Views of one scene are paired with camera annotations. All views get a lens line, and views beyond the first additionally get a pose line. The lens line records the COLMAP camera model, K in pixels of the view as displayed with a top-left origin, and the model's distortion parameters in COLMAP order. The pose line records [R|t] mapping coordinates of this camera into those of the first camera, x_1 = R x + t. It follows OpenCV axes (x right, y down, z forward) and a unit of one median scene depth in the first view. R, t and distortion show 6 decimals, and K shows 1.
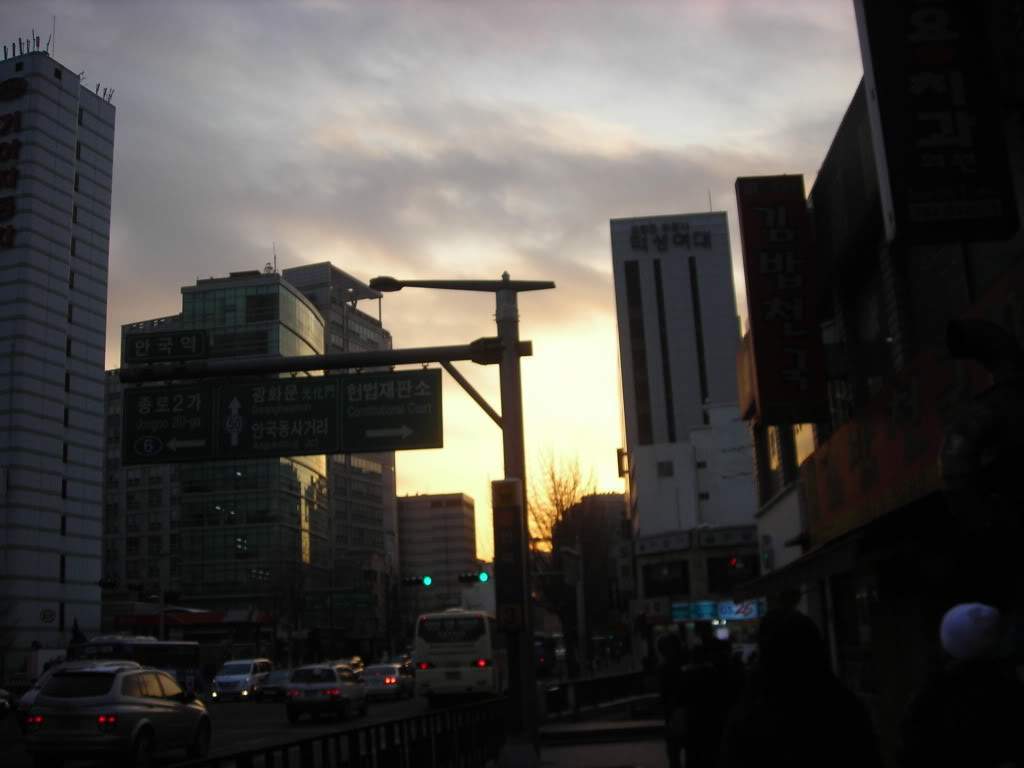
lens RADIAL K [[1169.1, 0, 485.9], [0, 1169.1, 386.8], [0, 0, 1]] dist [-0.230557, 0.303661]
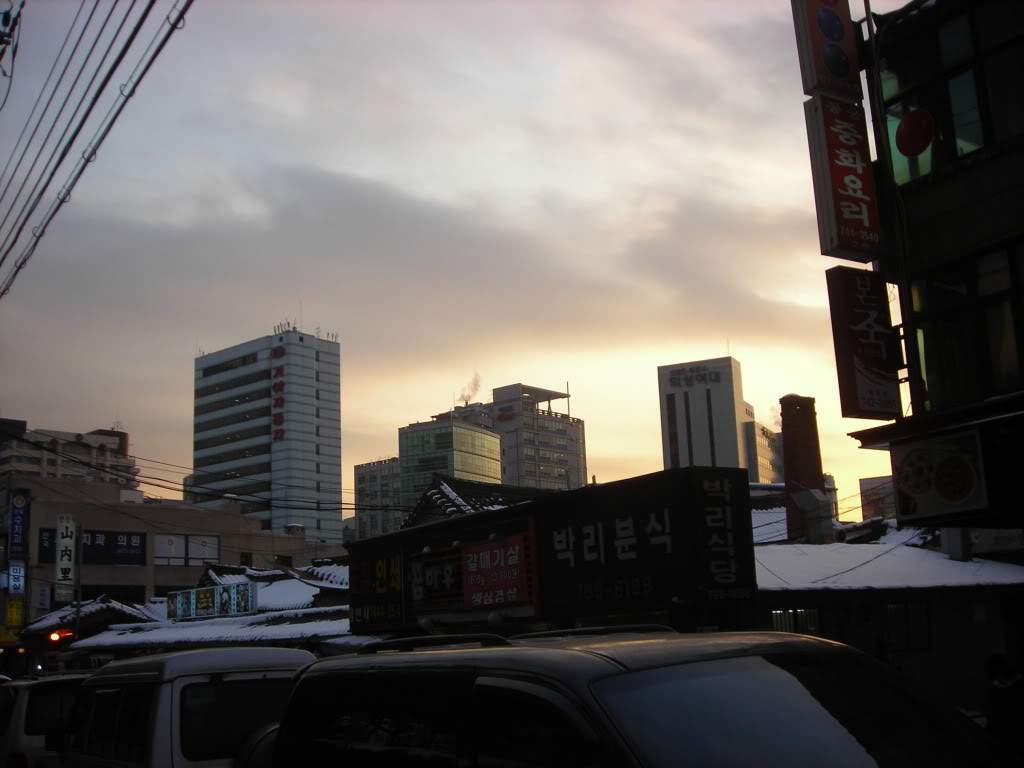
lens RADIAL K [[1141.0, 0, 512.0], [0, 1141.0, 384.0], [0, 0, 1]] dist [-0.219308, 0.029782]
pose [[0.942955, -0.067597, -0.325986, 0.526582], [0.072733, 0.997345, 0.003578, -0.178072], [0.324878, -0.027084, 0.945368, -0.623450]]
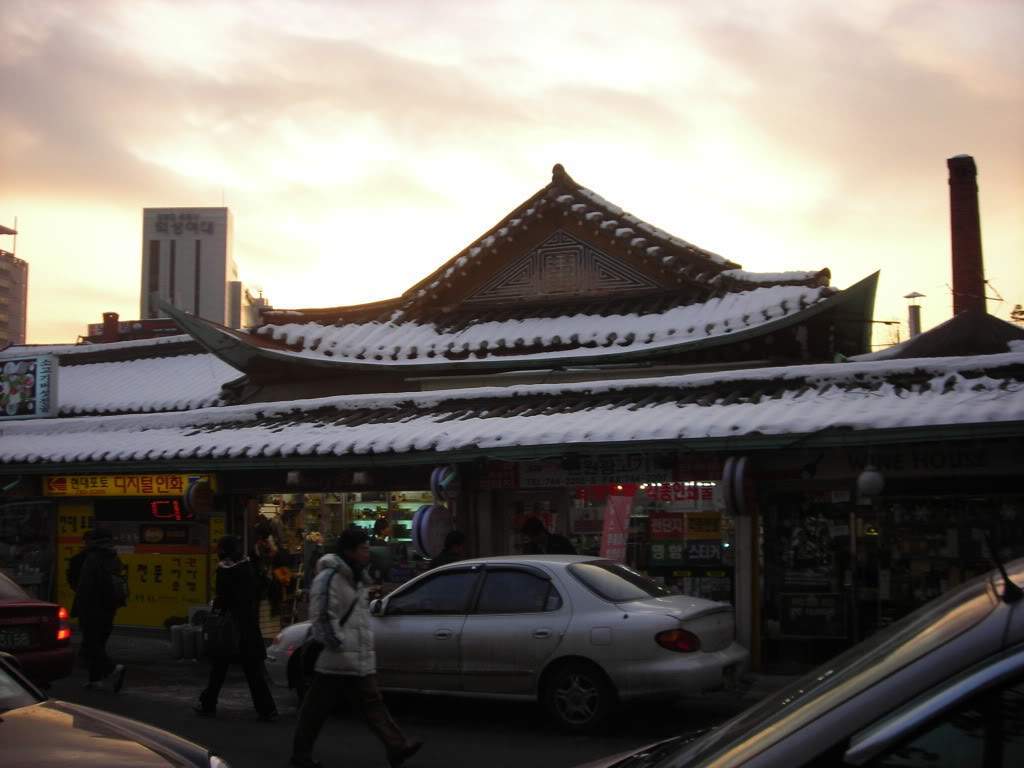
lens RADIAL K [[1141.0, 0, 512.0], [0, 1141.0, 384.0], [0, 0, 1]] dist [-0.219308, 0.029782]
pose [[0.975906, 0.051724, 0.211971, 0.335653], [-0.074909, 0.991873, 0.102844, -0.132894], [-0.204929, -0.116245, 0.971849, -0.484853]]
